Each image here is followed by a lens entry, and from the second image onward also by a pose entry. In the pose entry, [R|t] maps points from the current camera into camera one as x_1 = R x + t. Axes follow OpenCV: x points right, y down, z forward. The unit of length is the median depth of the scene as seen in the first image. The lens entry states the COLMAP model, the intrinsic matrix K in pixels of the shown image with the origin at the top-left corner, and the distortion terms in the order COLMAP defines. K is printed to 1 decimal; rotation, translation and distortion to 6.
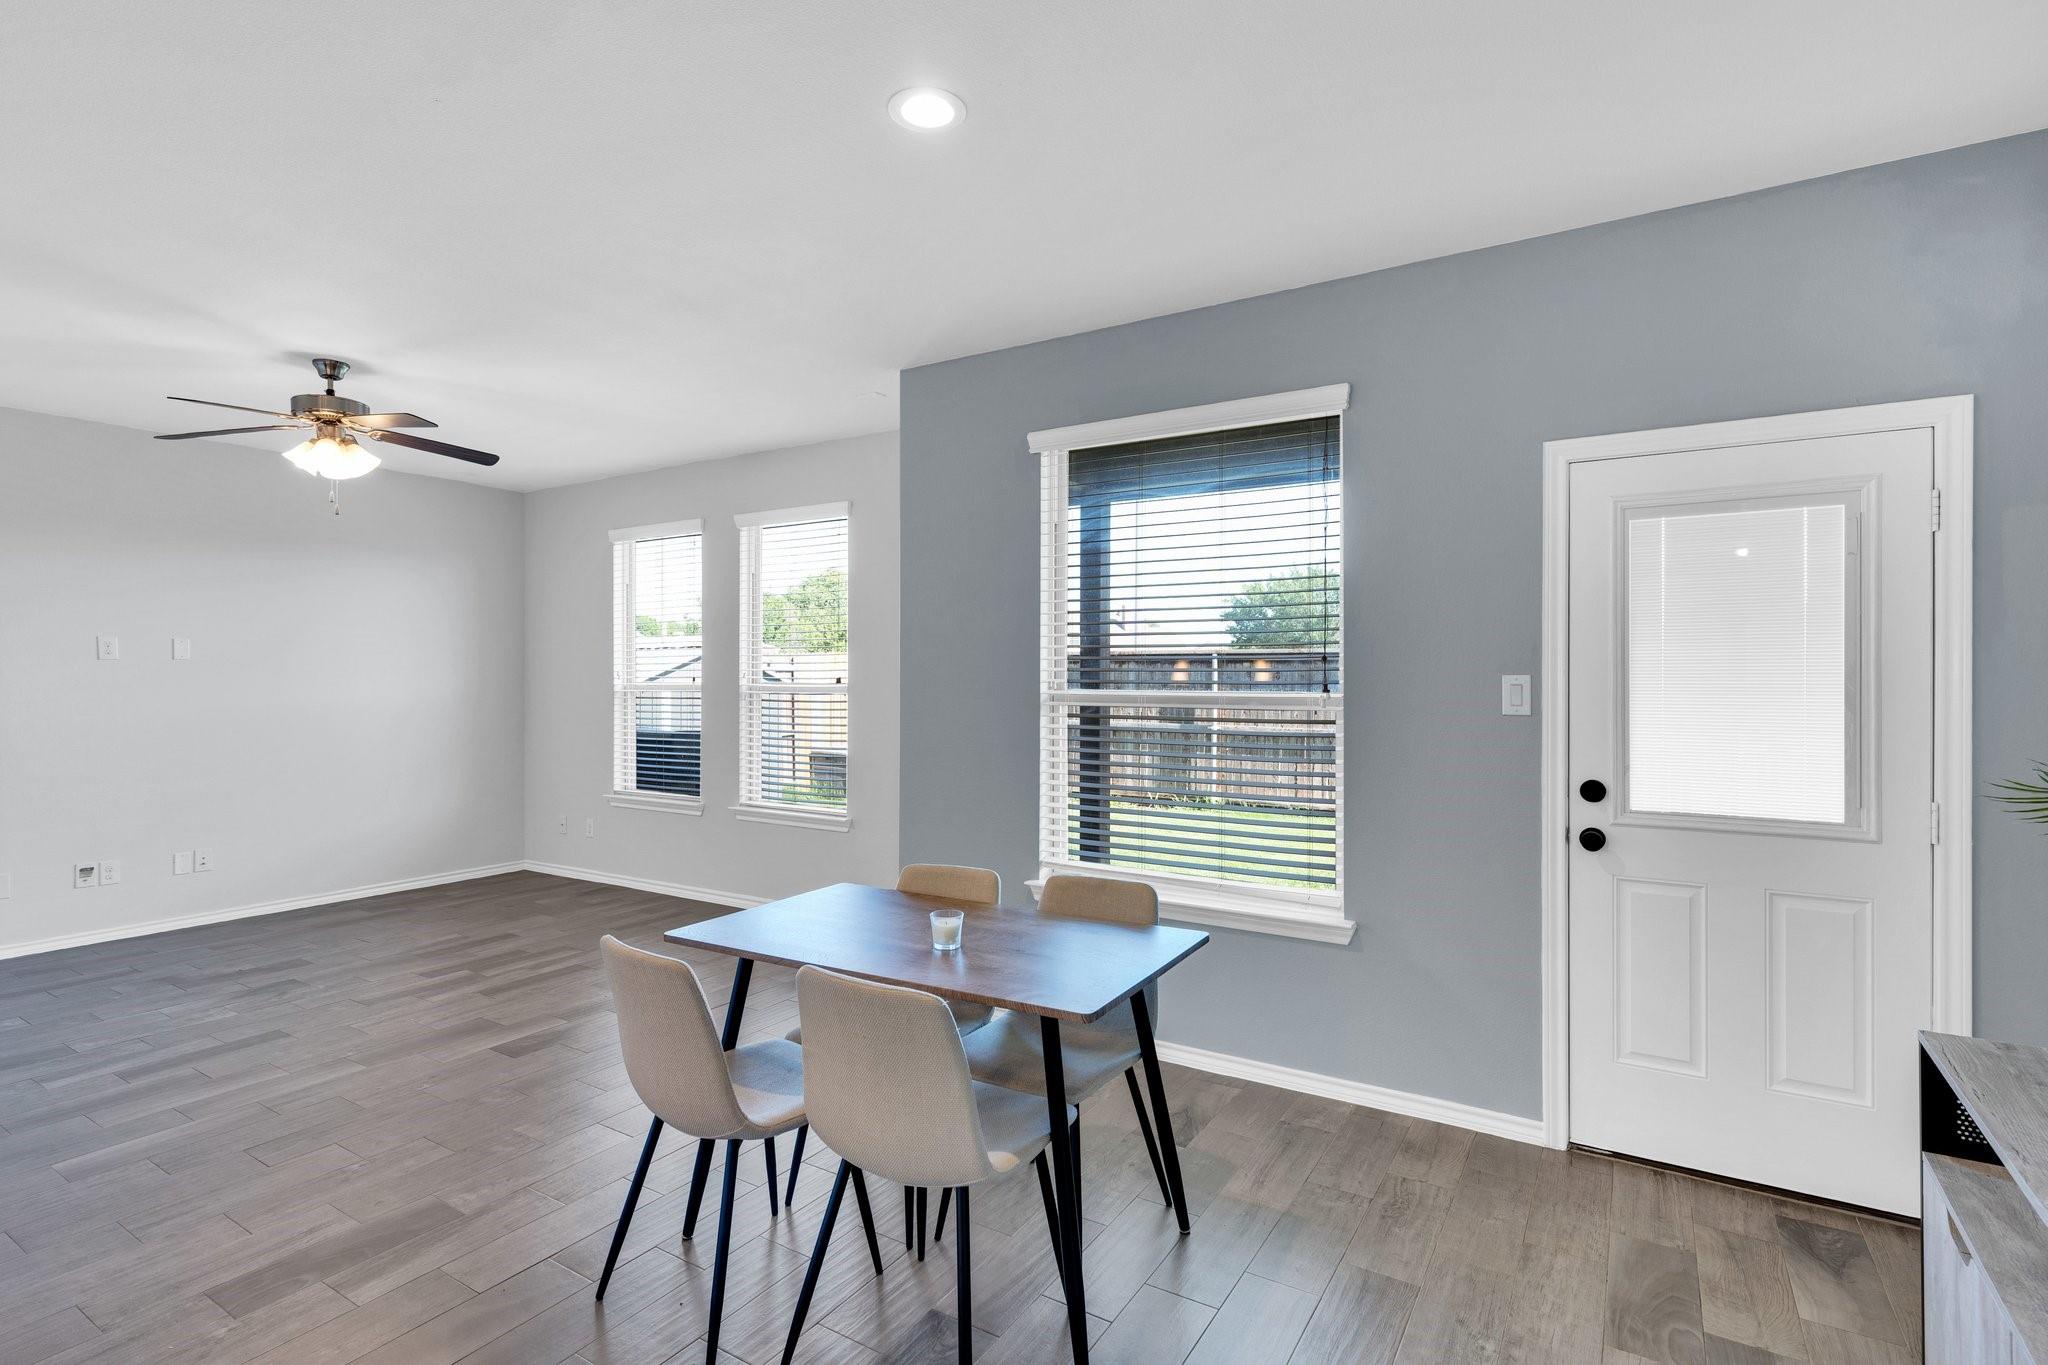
lens RADIAL K [[996.4, 0, 1030.3], [0, 996.4, 668.1], [0, 0, 1]] dist [0.000939, -0.001784]
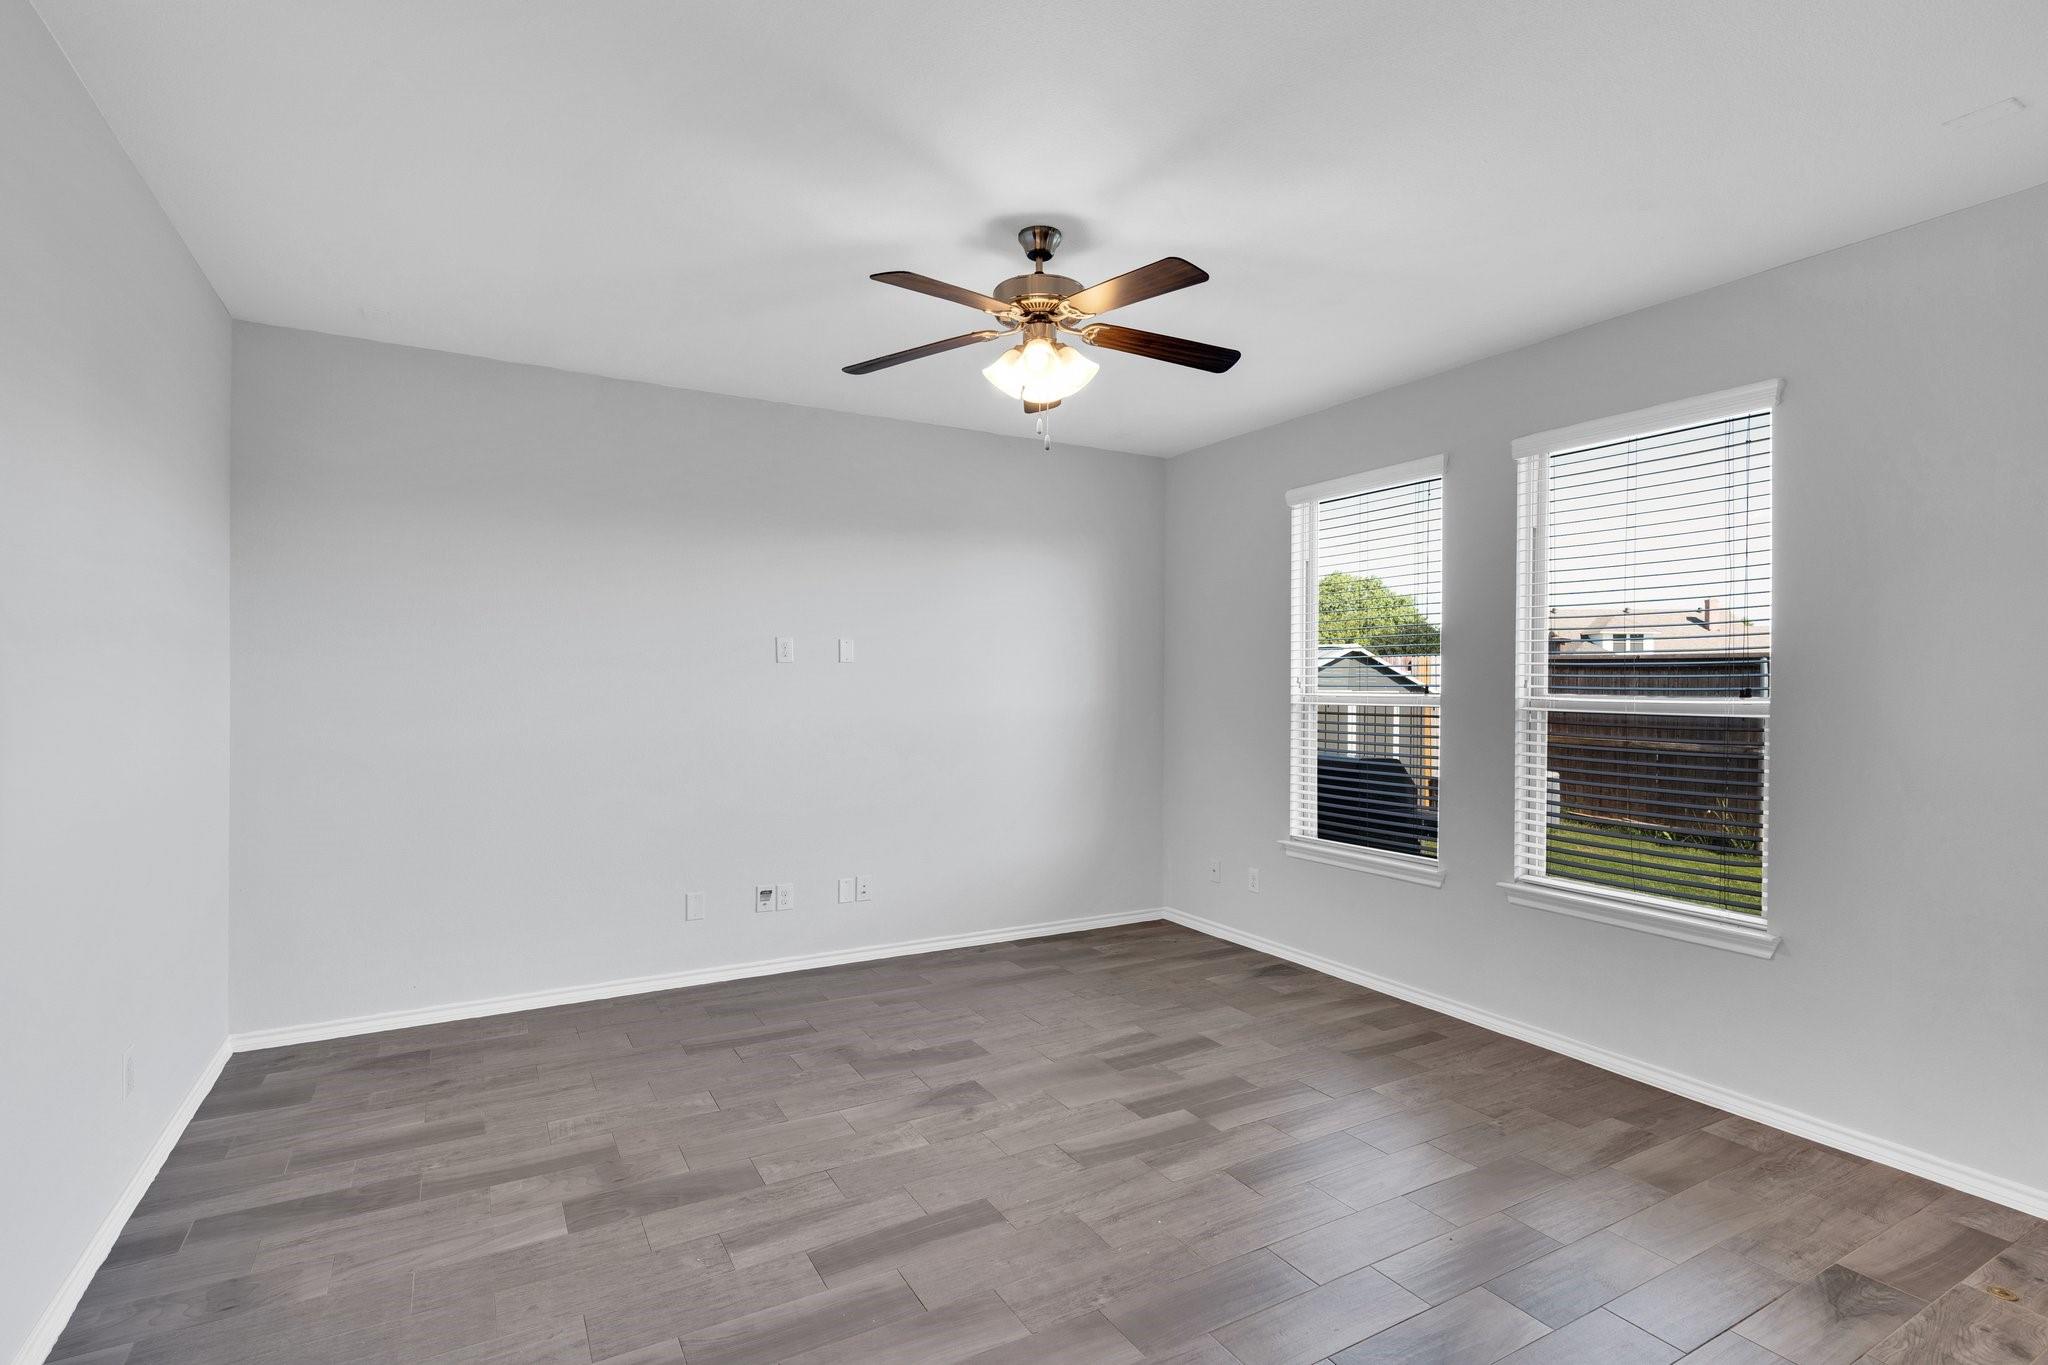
lens RADIAL K [[996.4, 0, 1012.8], [0, 996.4, 668.6], [0, 0, 1]] dist [0.000939, -0.001784]
pose [[0.875805, -0.001904, -0.482661, -0.307800], [-0.001850, 0.999972, -0.007301, 0.003064], [0.482661, 0.007287, 0.875777, 0.307328]]
